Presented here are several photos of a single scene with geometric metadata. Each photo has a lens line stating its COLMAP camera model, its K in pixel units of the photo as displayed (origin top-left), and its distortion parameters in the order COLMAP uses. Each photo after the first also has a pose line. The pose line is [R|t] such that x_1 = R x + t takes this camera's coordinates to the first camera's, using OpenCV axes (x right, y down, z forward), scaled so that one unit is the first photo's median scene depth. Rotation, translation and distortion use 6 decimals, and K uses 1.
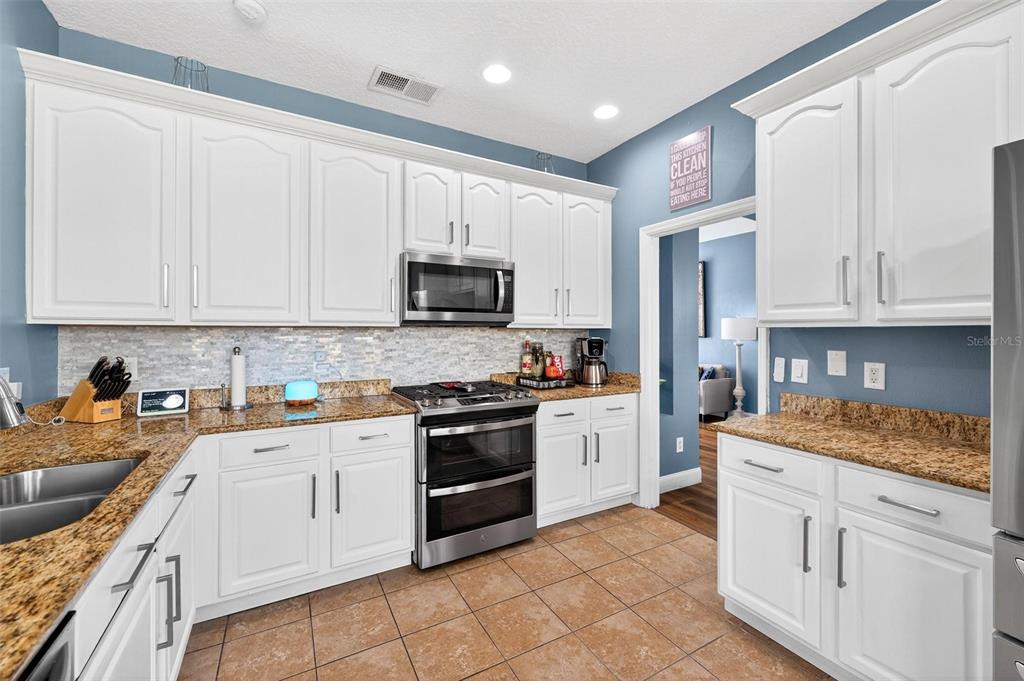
lens RADIAL K [[407.7, 0, 507.3], [0, 407.7, 334.5], [0, 0, 1]] dist [0.000902, 0.001651]
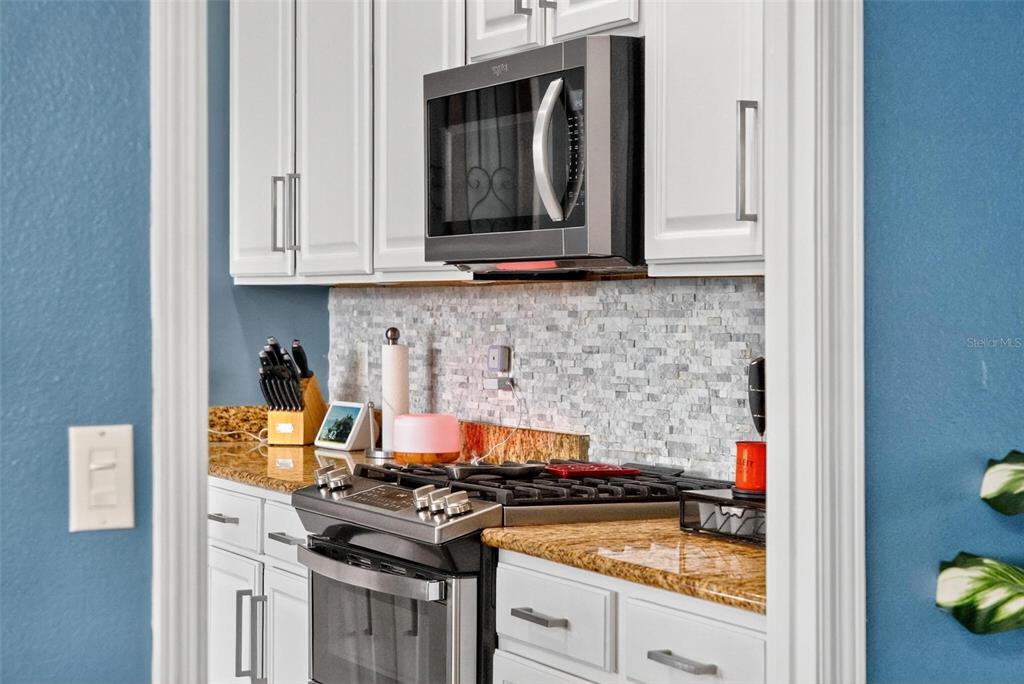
lens RADIAL K [[2016.8, 0, 513.9], [0, 2016.8, 340.5], [0, 0, 1]] dist [-0.120976, 0.000000]
pose [[-0.067961, 0.016039, -0.997559, 1.287243], [-0.004047, 0.999858, 0.016352, 0.003475], [0.997680, 0.005148, -0.067887, 0.988567]]
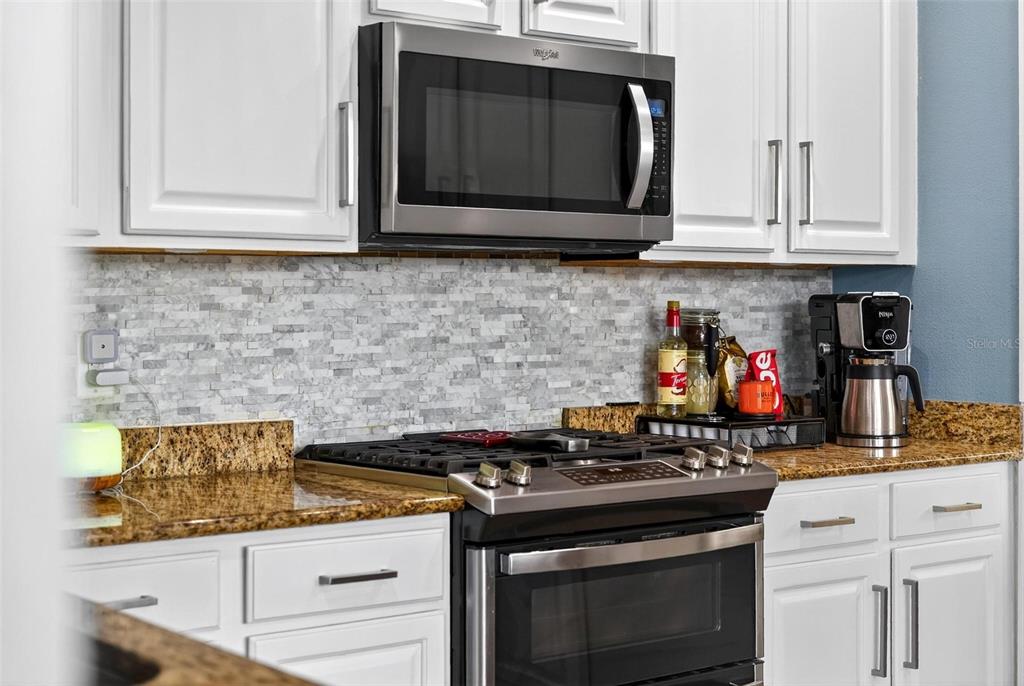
lens RADIAL K [[1592.6, 0, 508.0], [0, 1592.6, 332.2], [0, 0, 1]] dist [0.059995, 0.000000]
pose [[0.990634, -0.003179, 0.136507, -0.270286], [0.000850, 0.999853, 0.017116, 0.018647], [-0.136541, -0.016840, 0.990491, -0.226951]]
